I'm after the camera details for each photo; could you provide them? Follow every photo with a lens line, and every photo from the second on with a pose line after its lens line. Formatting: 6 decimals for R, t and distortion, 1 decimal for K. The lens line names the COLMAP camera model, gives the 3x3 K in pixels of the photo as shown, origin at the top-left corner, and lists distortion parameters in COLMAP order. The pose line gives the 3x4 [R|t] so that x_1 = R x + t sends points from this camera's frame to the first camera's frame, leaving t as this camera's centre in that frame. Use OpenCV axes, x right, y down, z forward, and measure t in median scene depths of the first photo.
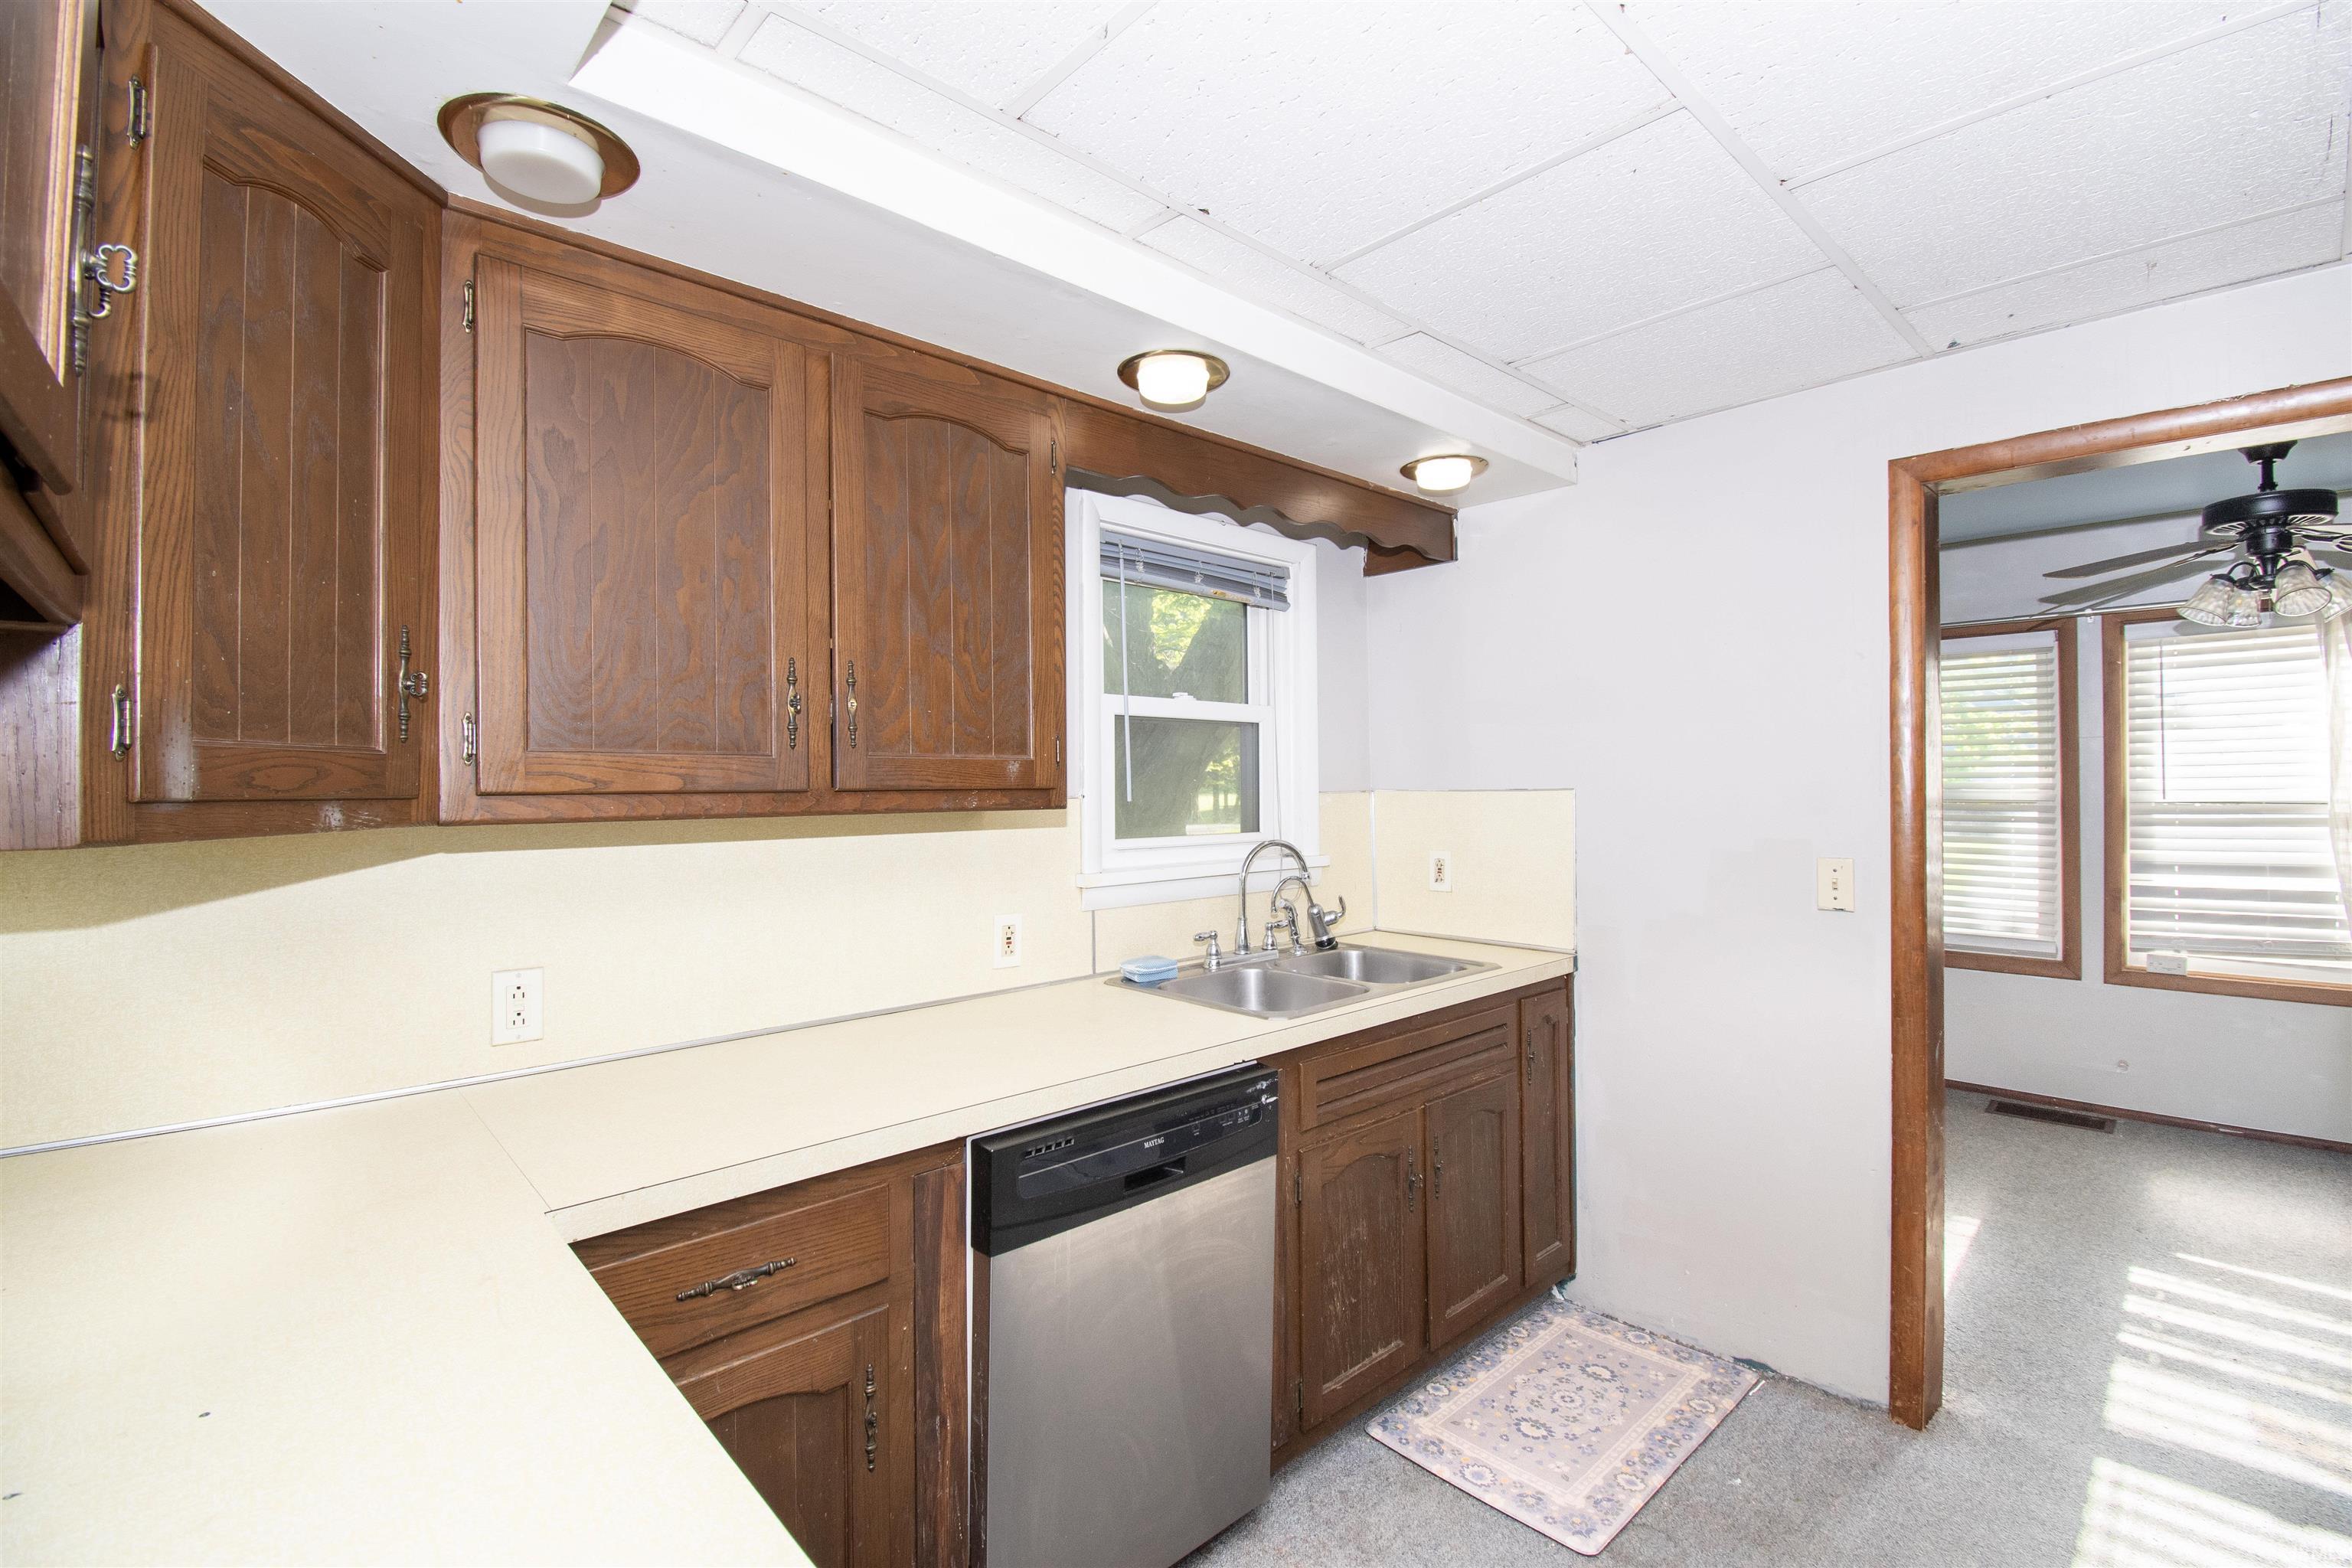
lens RADIAL K [[1044.0, 0, 1176.0], [0, 1044.0, 784.0], [0, 0, 1]] dist [0.013012, -0.023044]
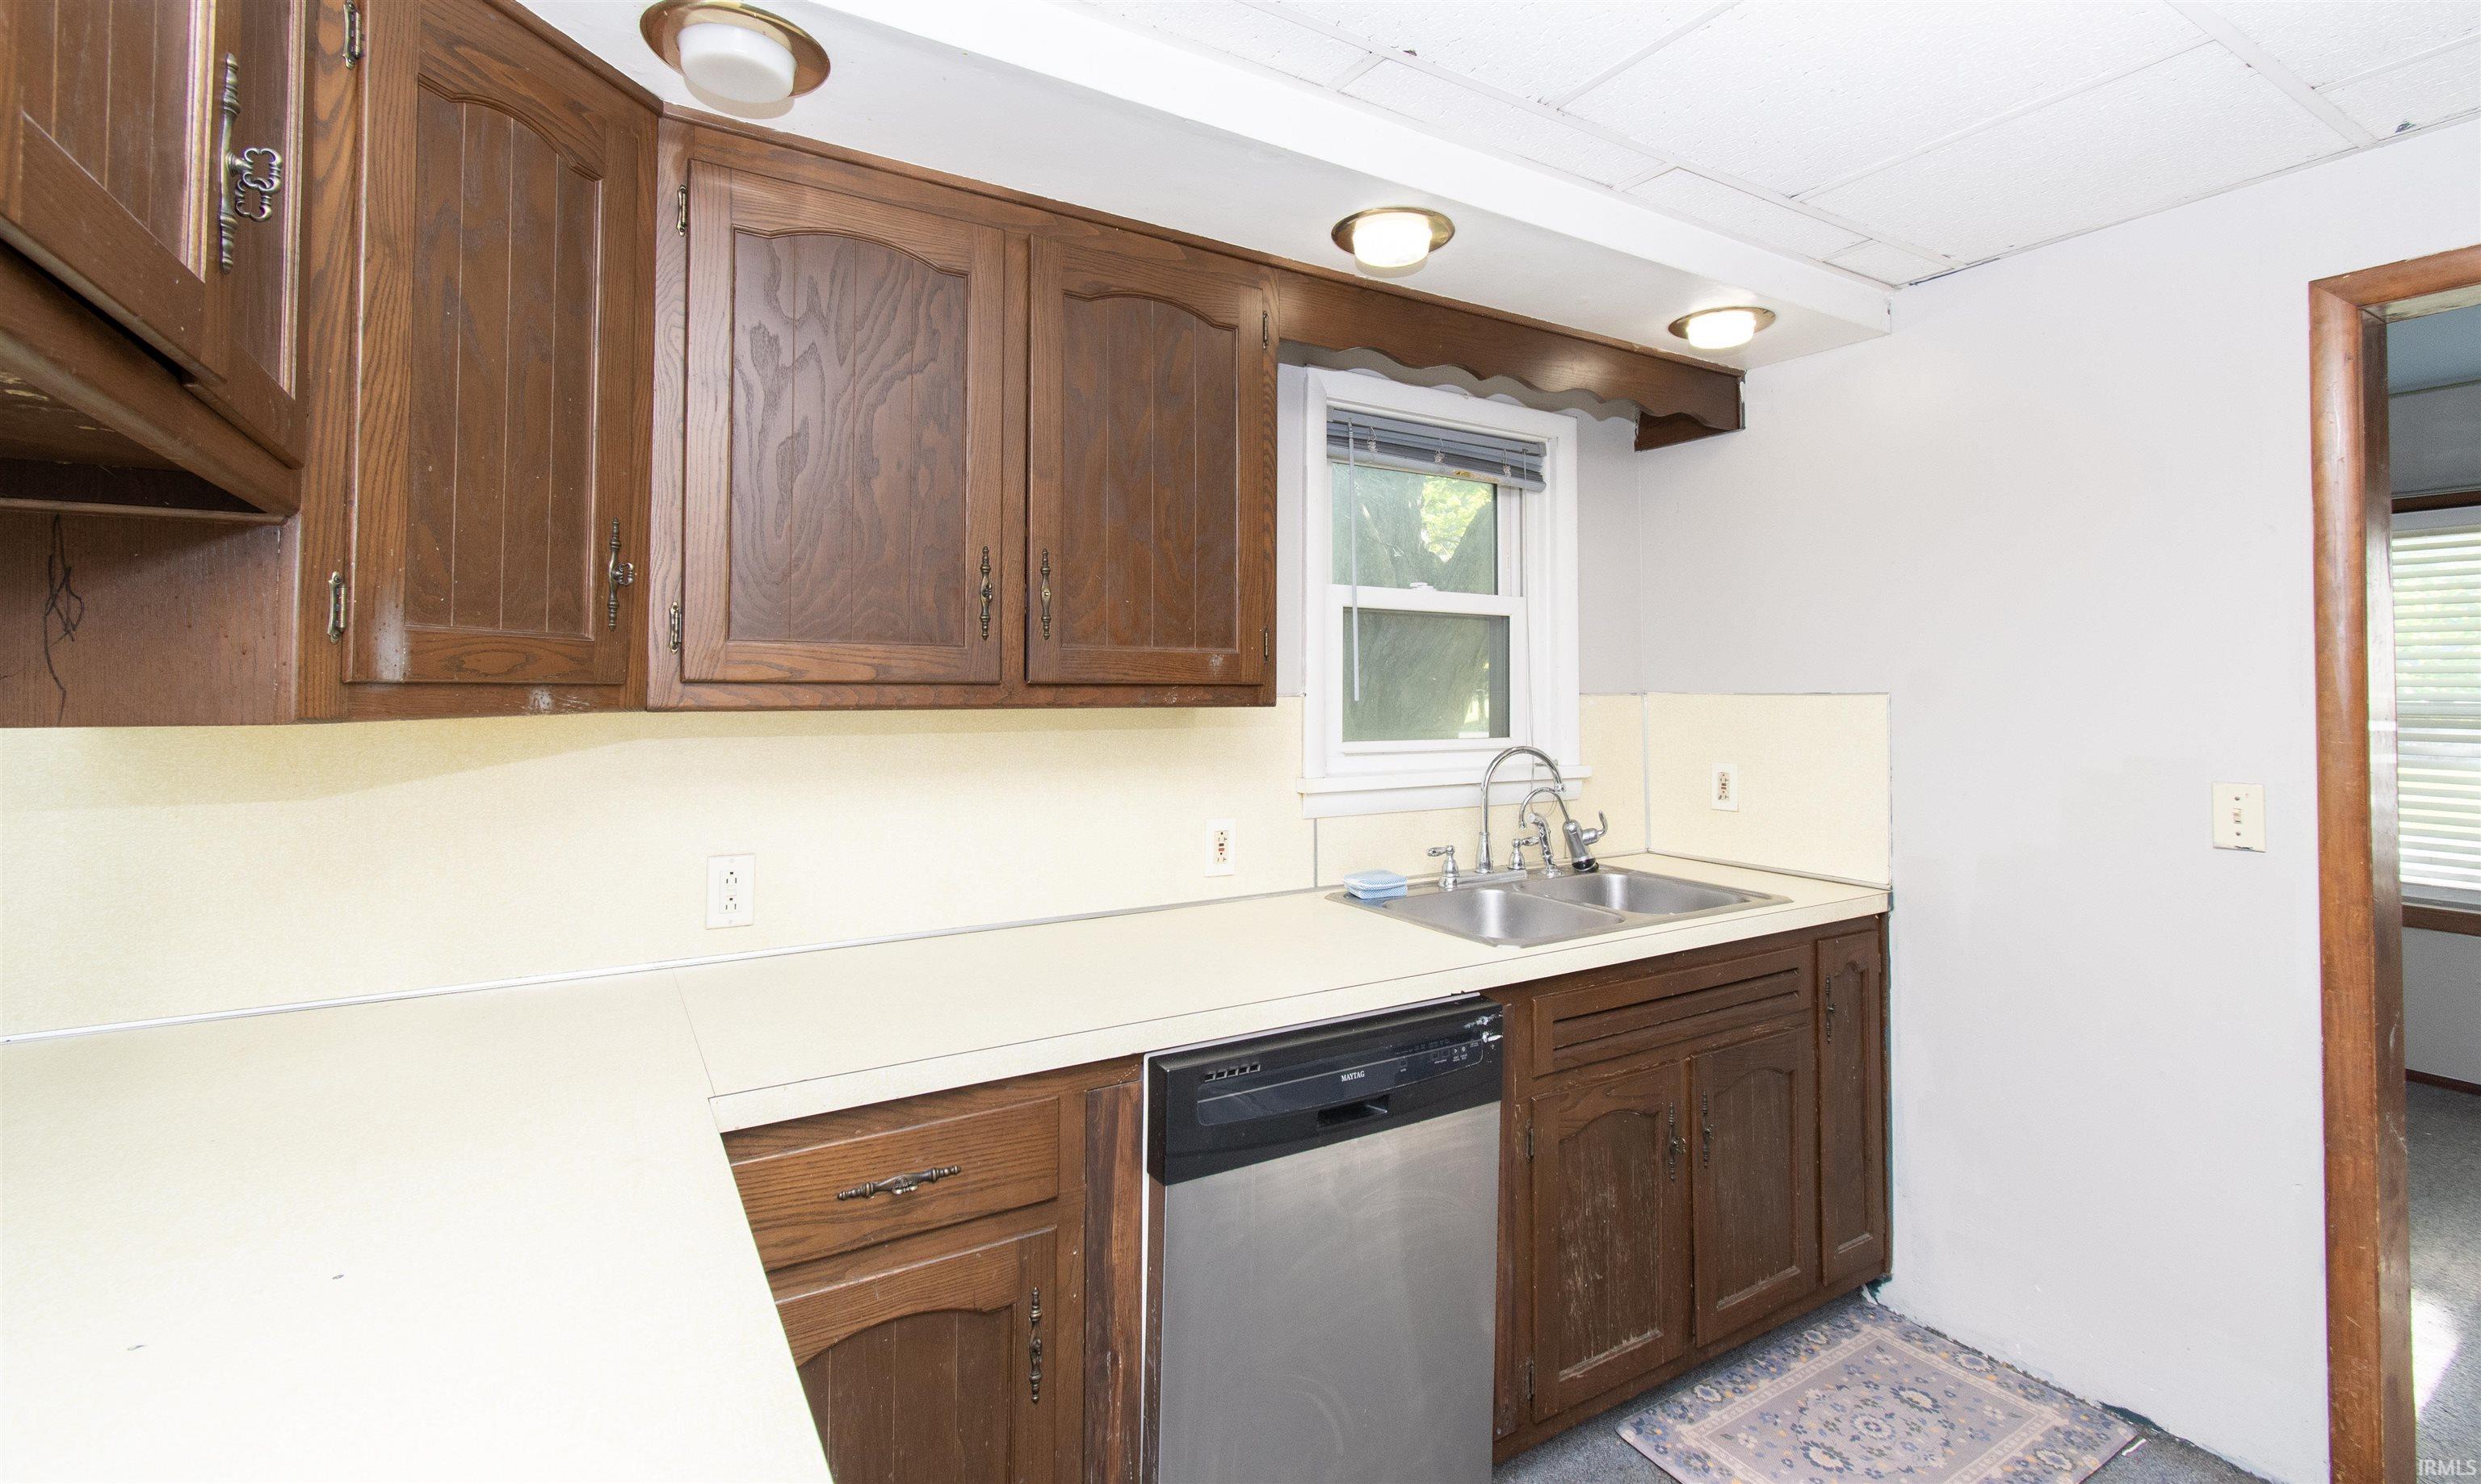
lens RADIAL K [[1111.2, 0, 1241.7], [0, 1111.2, 661.4], [0, 0, 1]] dist [-0.000477, -0.000387]
pose [[0.980850, 0.006234, -0.194663, 0.061098], [-0.010679, 0.999706, -0.021791, 0.005783], [0.194470, 0.023452, 0.980628, 0.026624]]
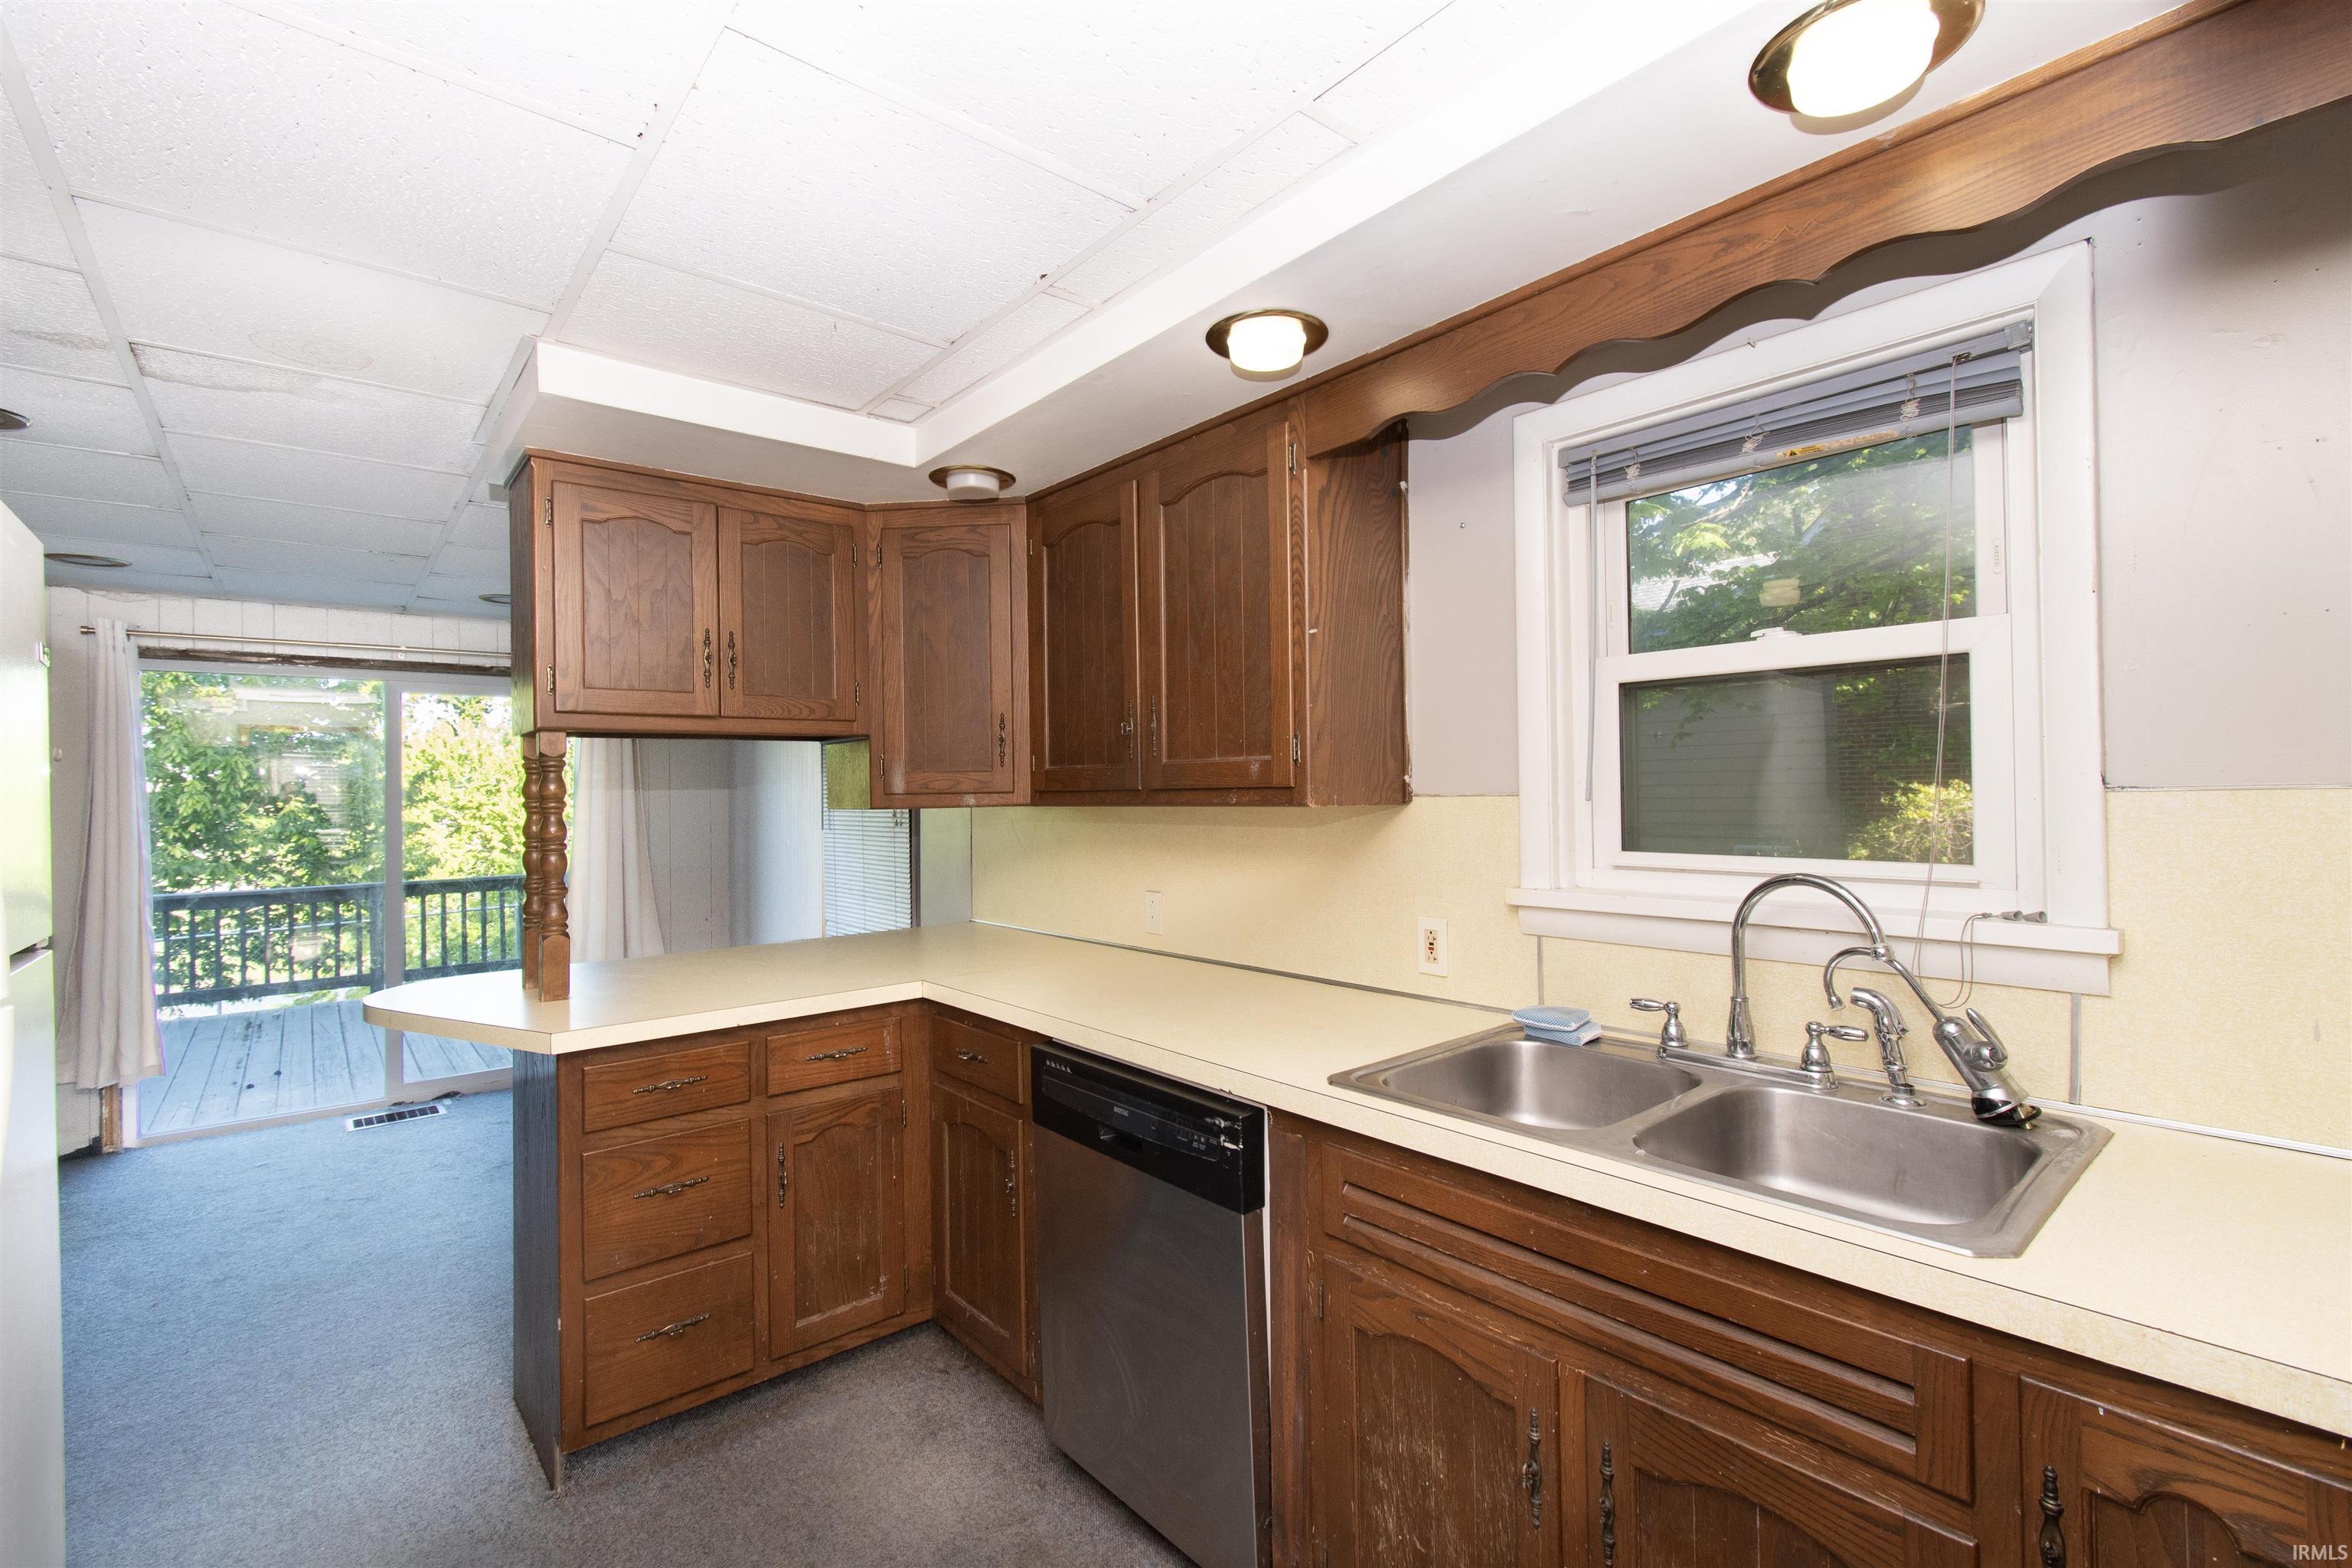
lens RADIAL K [[1034.0, 0, 1180.3], [0, 1034.0, 779.7], [0, 0, 1]] dist [-0.000105, -0.000124]
pose [[-0.039580, -0.001674, -0.999215, 0.932110], [0.016719, 0.999857, -0.002338, -0.001711], [0.999077, -0.016798, -0.039547, 0.973844]]
